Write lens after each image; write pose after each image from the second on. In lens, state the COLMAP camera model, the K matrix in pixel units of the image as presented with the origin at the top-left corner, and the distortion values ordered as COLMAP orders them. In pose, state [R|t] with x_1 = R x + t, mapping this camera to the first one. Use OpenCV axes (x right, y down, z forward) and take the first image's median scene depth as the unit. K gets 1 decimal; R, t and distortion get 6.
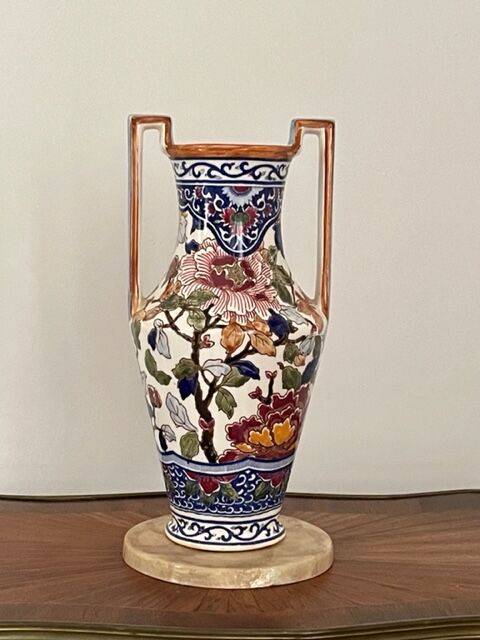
lens RADIAL K [[1366.0, 0, 240.0], [0, 1366.0, 320.0], [0, 0, 1]] dist [0.020906, 0.347993]
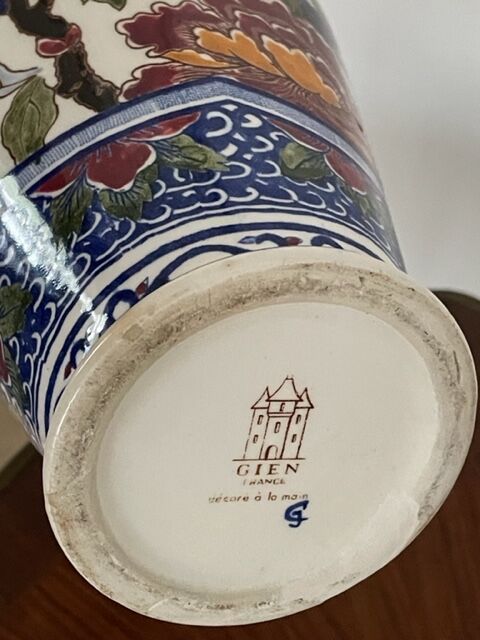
lens RADIAL K [[1366.0, 0, 240.0], [0, 1366.0, 320.0], [0, 0, 1]] dist [0.020906, 0.347993]
pose [[0.944981, -0.281057, 0.167384, -0.056726], [0.275794, 0.409332, -0.869704, 0.398297], [0.175920, 0.868018, 0.464324, 0.904612]]
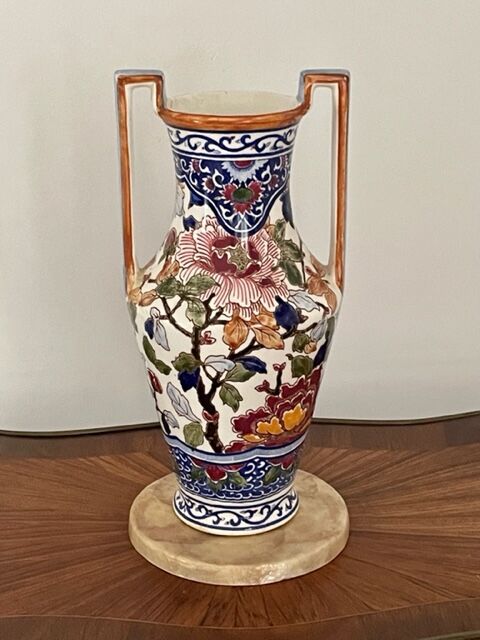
lens RADIAL K [[1366.0, 0, 240.0], [0, 1366.0, 320.0], [0, 0, 1]] dist [0.020906, 0.347993]
pose [[0.999335, -0.011770, -0.034498, 0.028060], [0.019633, 0.971222, 0.237366, -0.205989], [0.030711, -0.237885, 0.970808, 0.113001]]
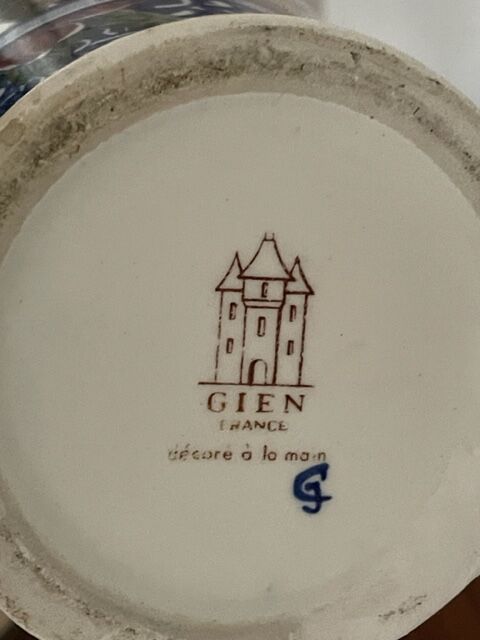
lens RADIAL K [[1366.0, 0, 240.0], [0, 1366.0, 320.0], [0, 0, 1]] dist [0.020906, 0.347993]
pose [[0.938166, -0.299695, 0.173287, -0.043314], [0.206186, 0.081629, -0.975102, 0.345516], [0.278088, 0.950537, 0.138374, 1.027769]]
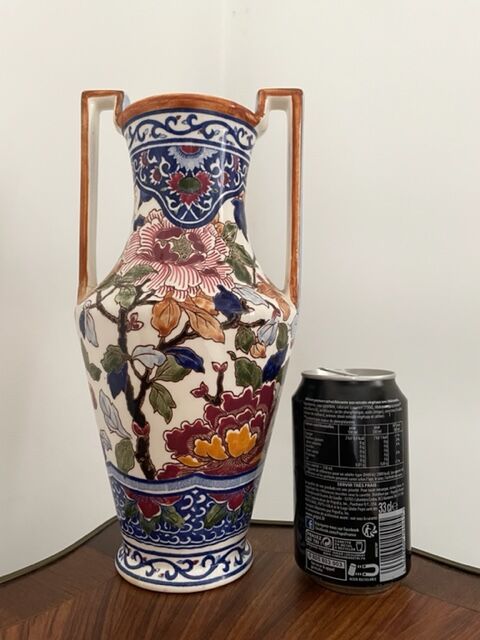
lens RADIAL K [[510.2, 0, 240.0], [0, 510.2, 320.0], [0, 0, 1]] dist [0.095768, -0.184915]
pose [[0.992863, -0.006307, -0.119093, 0.068698], [-0.009917, 0.990775, -0.135155, 0.052200], [0.118847, 0.135371, 0.983641, 0.696637]]
